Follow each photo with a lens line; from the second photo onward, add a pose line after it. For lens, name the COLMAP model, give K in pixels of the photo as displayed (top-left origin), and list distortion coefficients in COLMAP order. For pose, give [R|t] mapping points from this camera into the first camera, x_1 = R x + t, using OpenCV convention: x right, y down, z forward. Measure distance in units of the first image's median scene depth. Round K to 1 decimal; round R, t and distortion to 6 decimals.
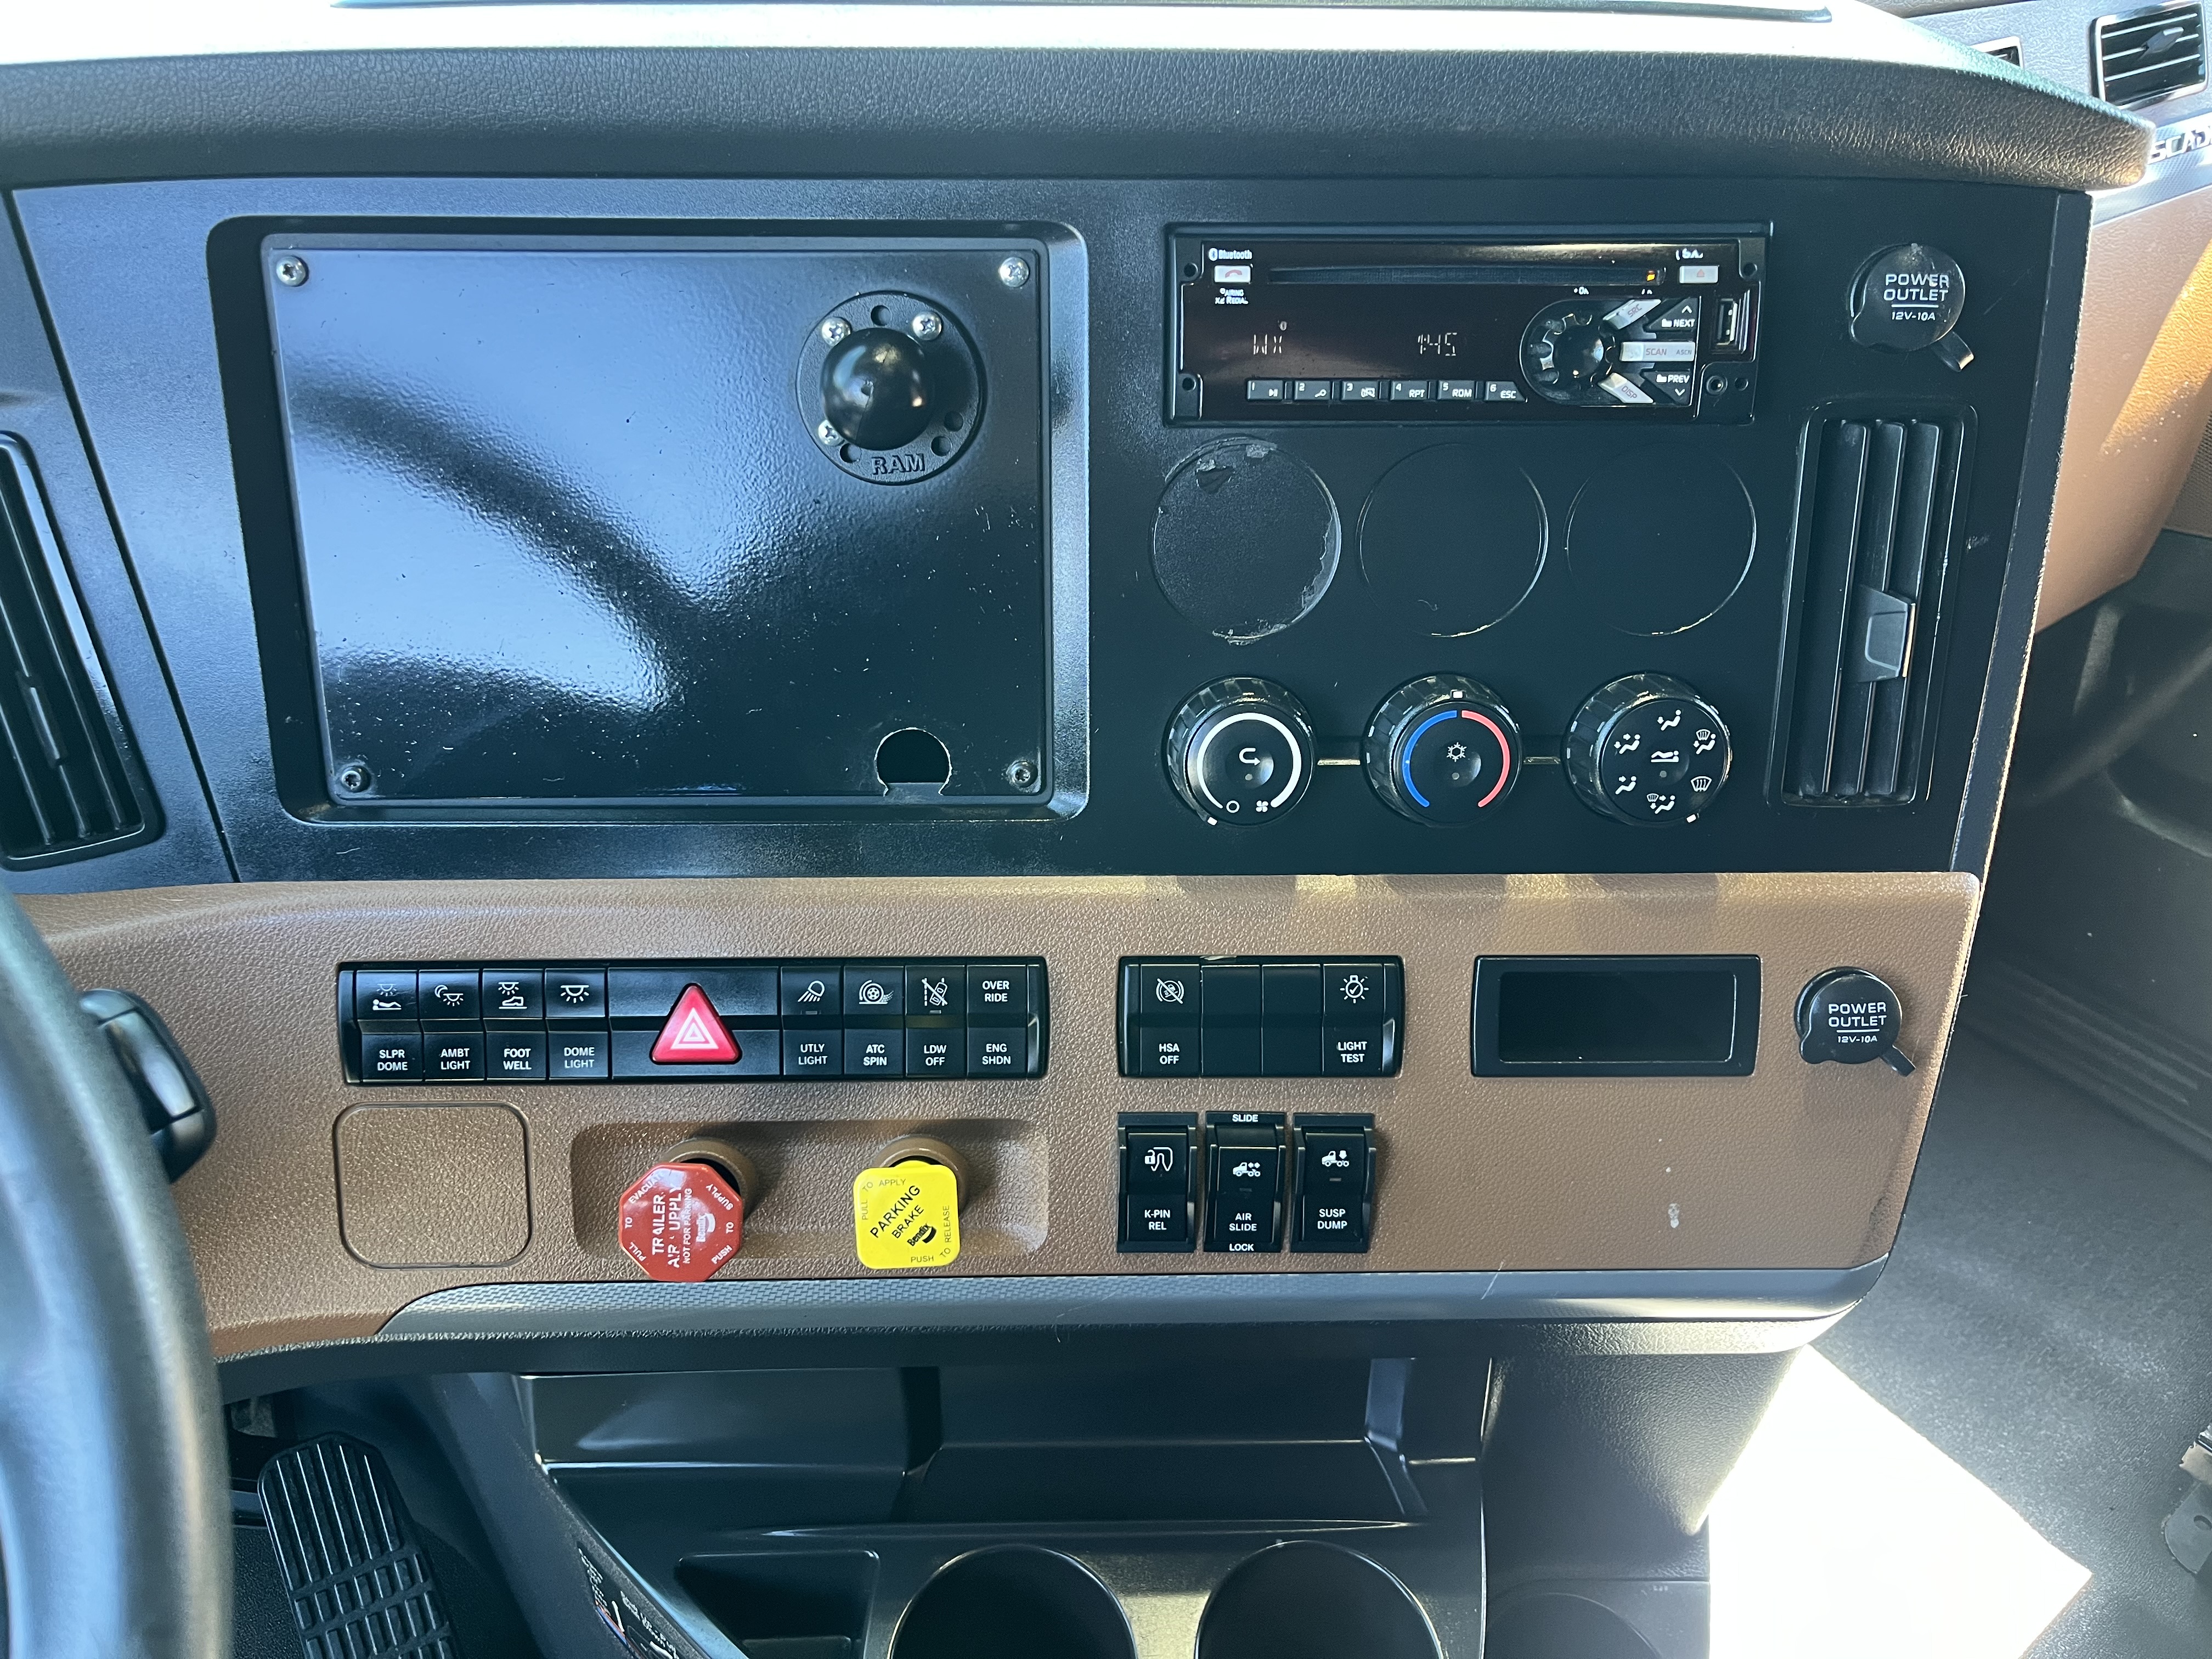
lens RADIAL K [[1689.8, 0, 1096.9], [0, 1689.8, 818.5], [0, 0, 1]] dist [0.048091, -0.069680]
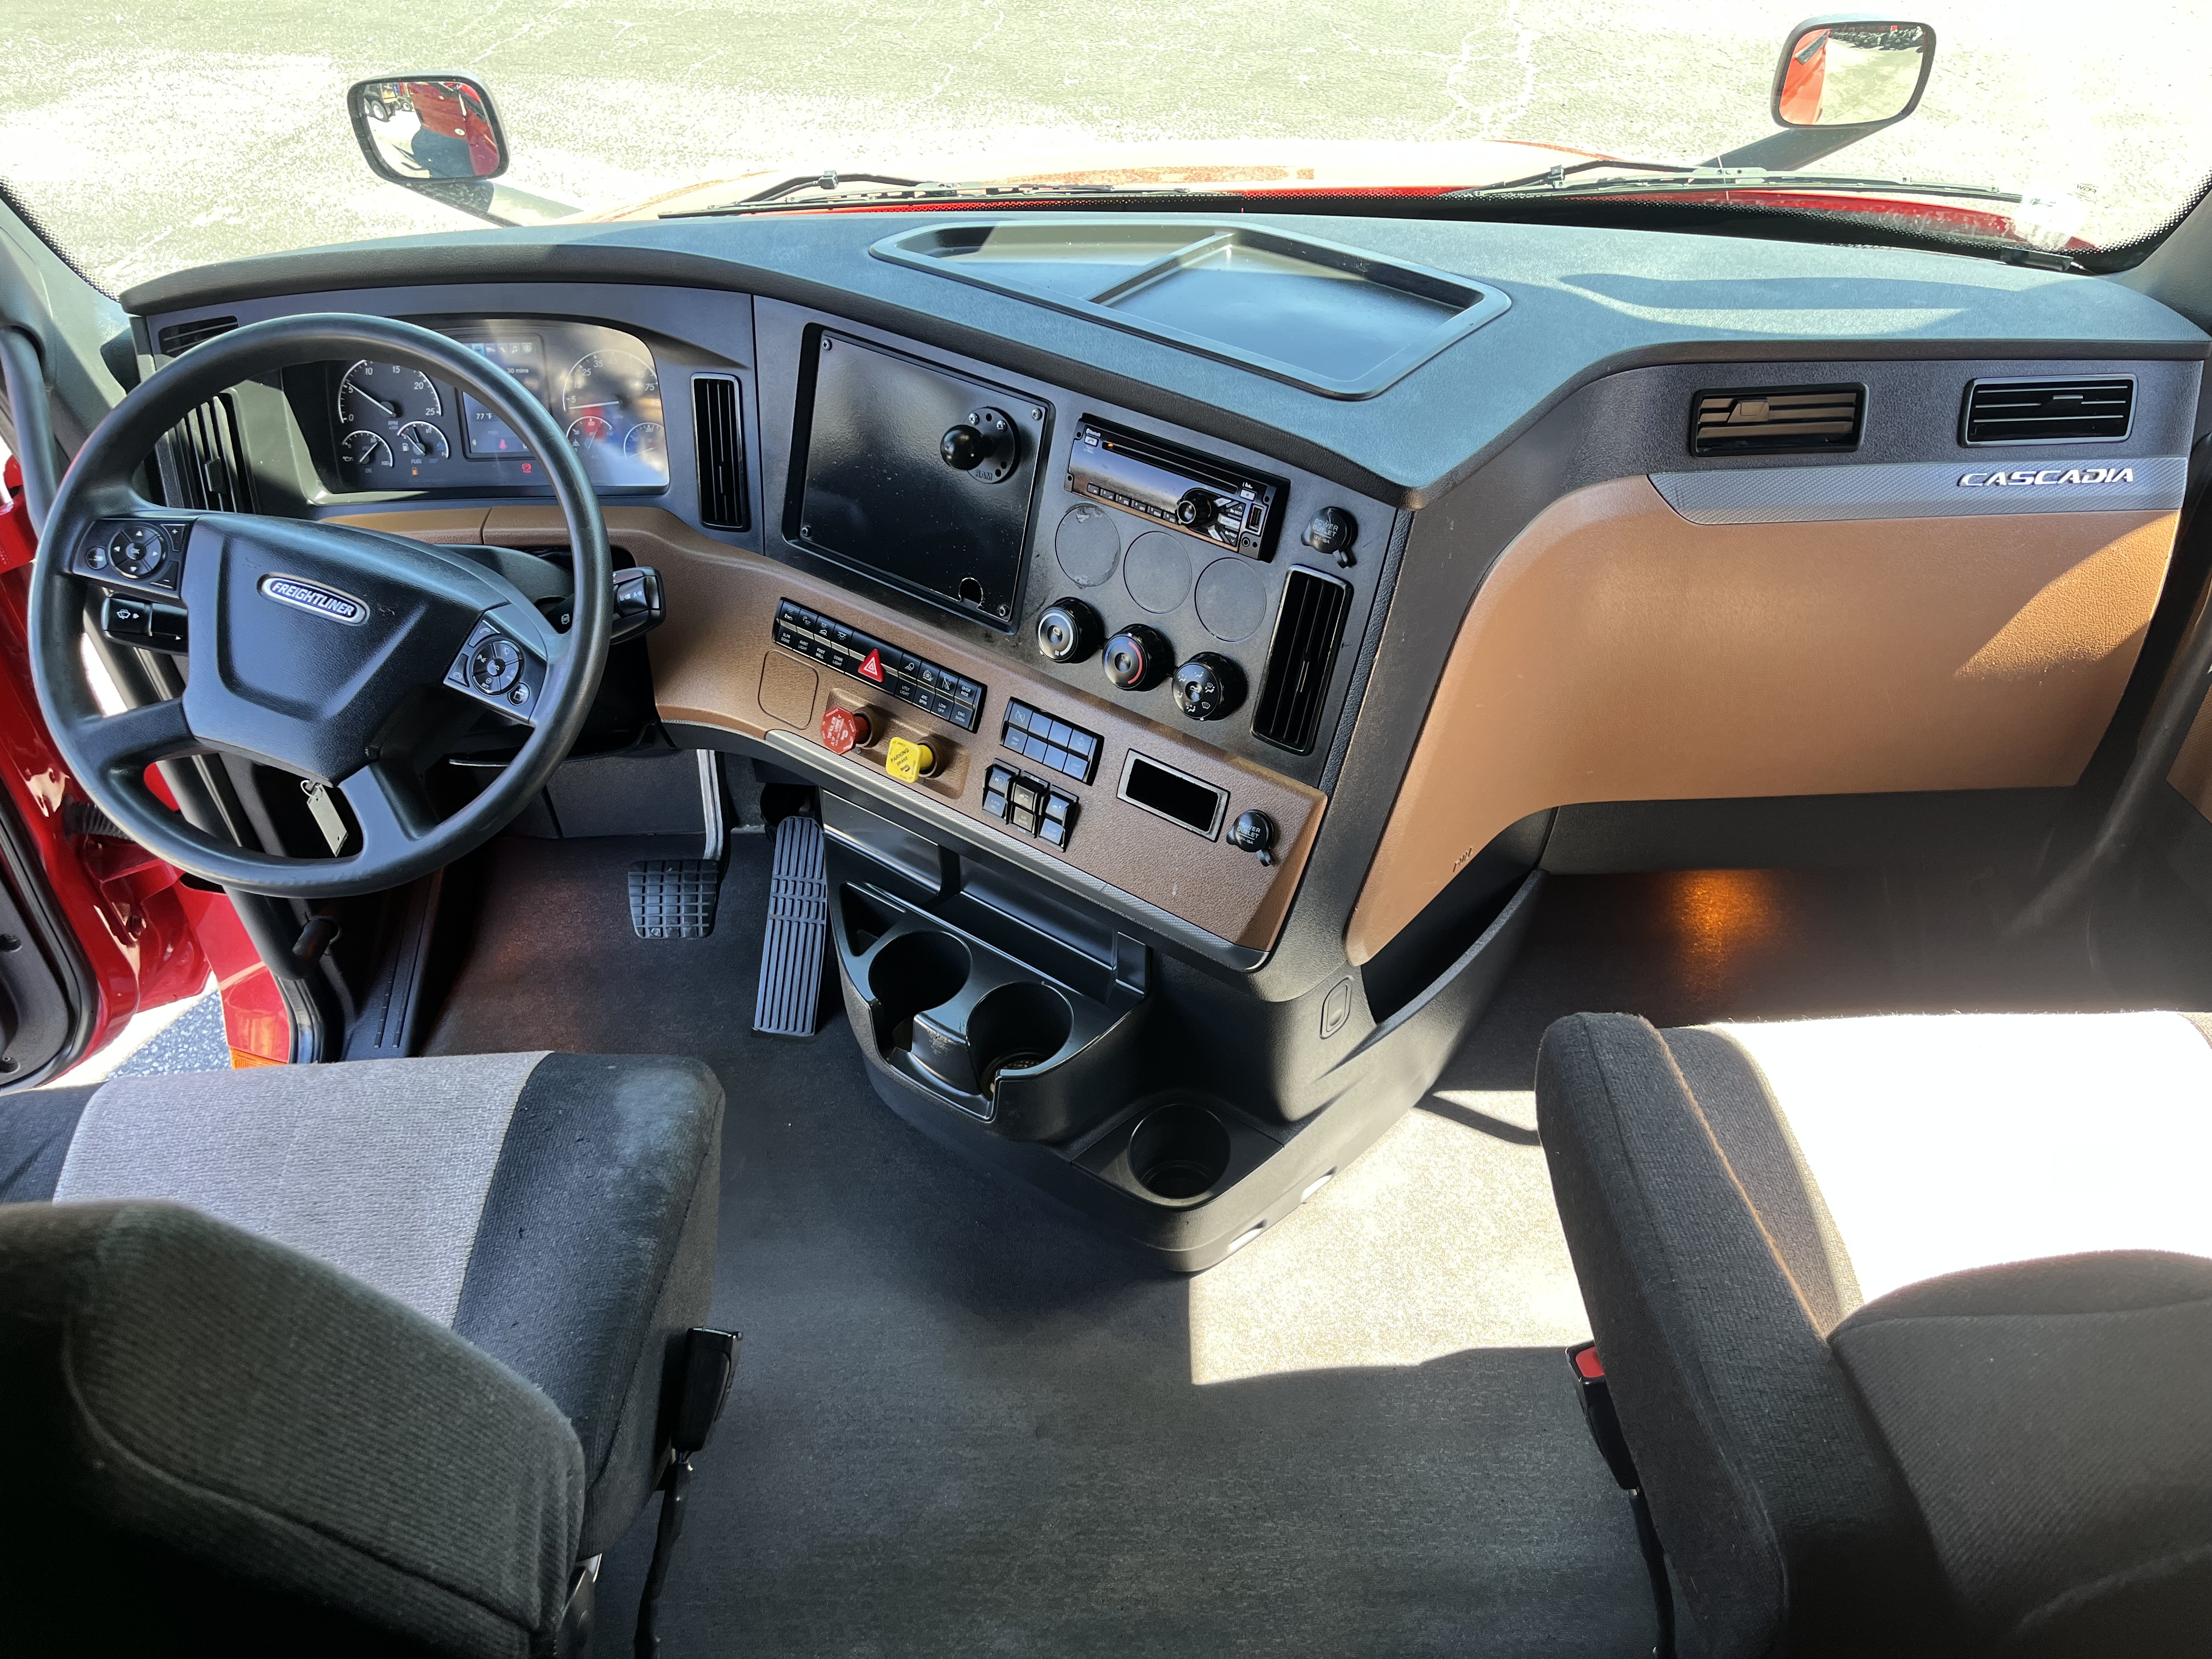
lens RADIAL K [[1689.8, 0, 1111.8], [0, 1689.8, 838.6], [0, 0, 1]] dist [0.048091, -0.069680]
pose [[0.798538, 0.382169, -0.465064, 1.349290], [-0.323193, 0.924003, 0.204366, -0.274090], [0.507823, -0.012888, 0.861365, -1.028510]]
